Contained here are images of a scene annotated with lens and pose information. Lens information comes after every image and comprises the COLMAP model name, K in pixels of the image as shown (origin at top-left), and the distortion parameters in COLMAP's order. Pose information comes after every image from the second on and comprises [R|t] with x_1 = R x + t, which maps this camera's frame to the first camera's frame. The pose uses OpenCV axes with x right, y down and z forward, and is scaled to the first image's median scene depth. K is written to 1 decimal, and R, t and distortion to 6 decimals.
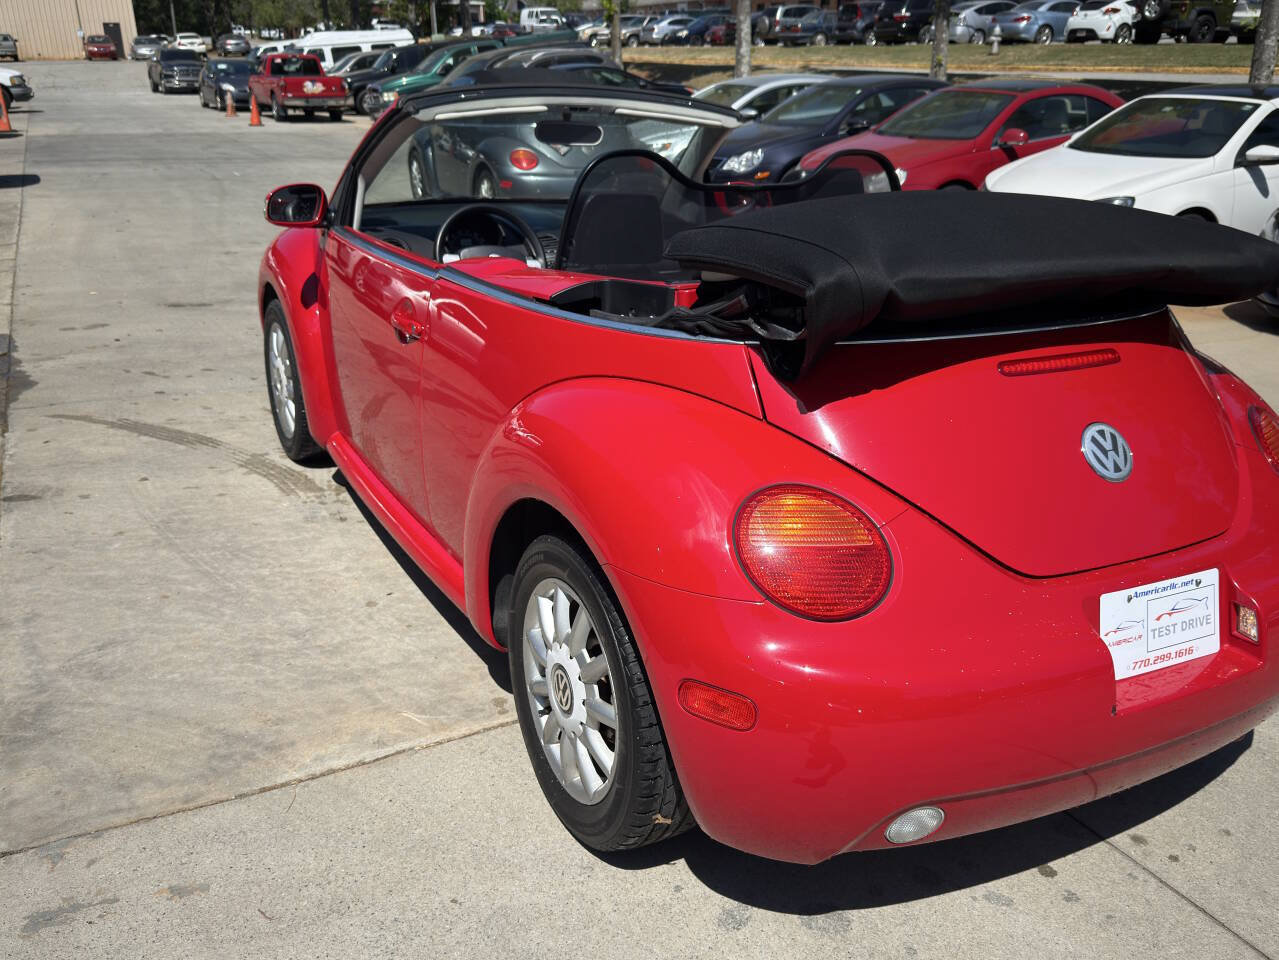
lens RADIAL K [[1101.2, 0, 639.5], [0, 1101.2, 480.0], [0, 0, 1]] dist [0.011876, -0.030633]
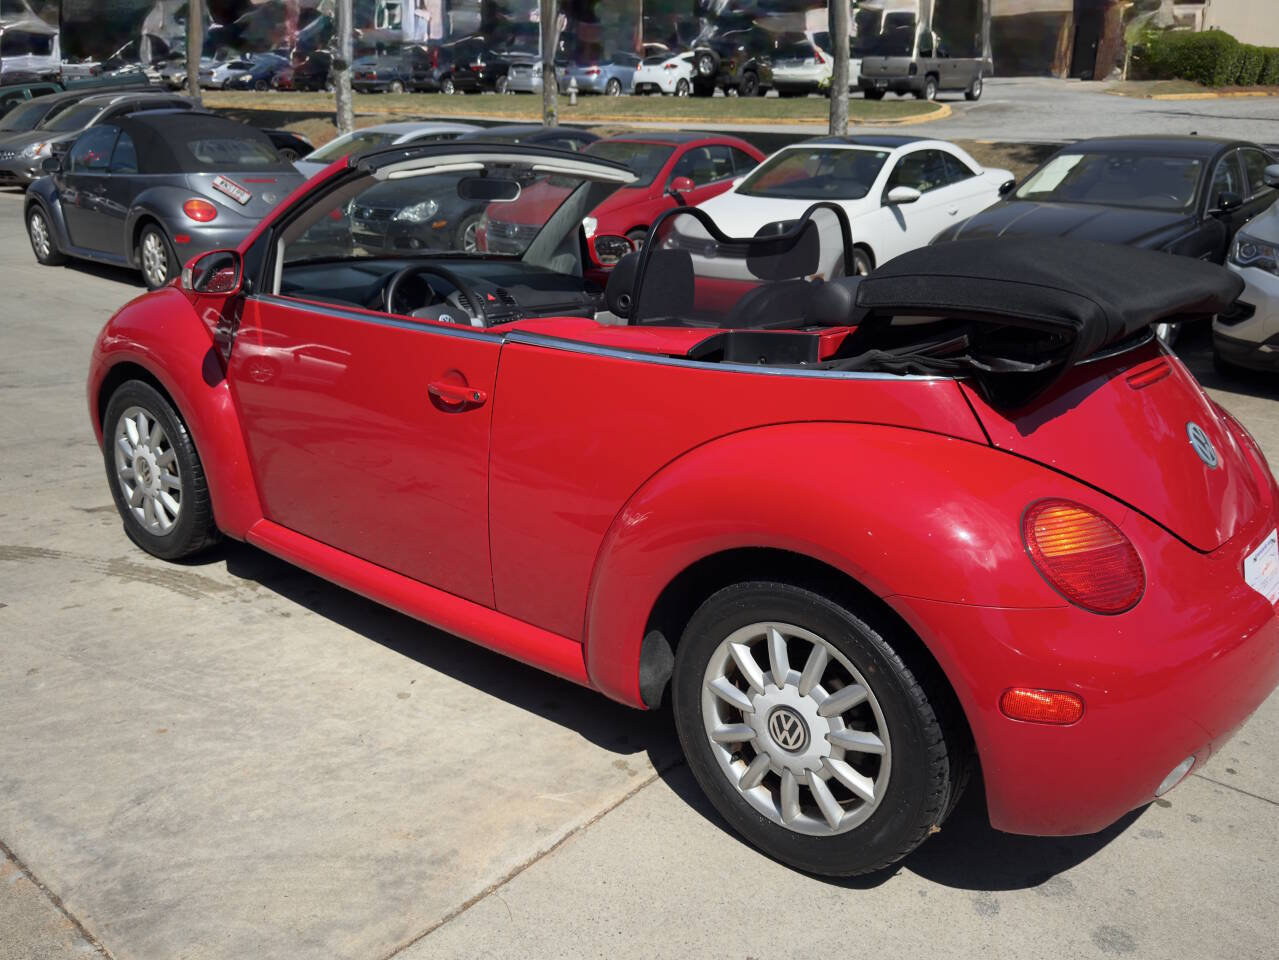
lens RADIAL K [[1119.0, 0, 572.7], [0, 1119.0, 484.9], [0, 0, 1]] dist [0.092418, -0.235206]
pose [[0.925185, -0.109577, 0.363352, -0.117866], [0.123646, 0.992204, -0.015613, -0.008340], [-0.358809, 0.059373, 0.931521, 0.015829]]
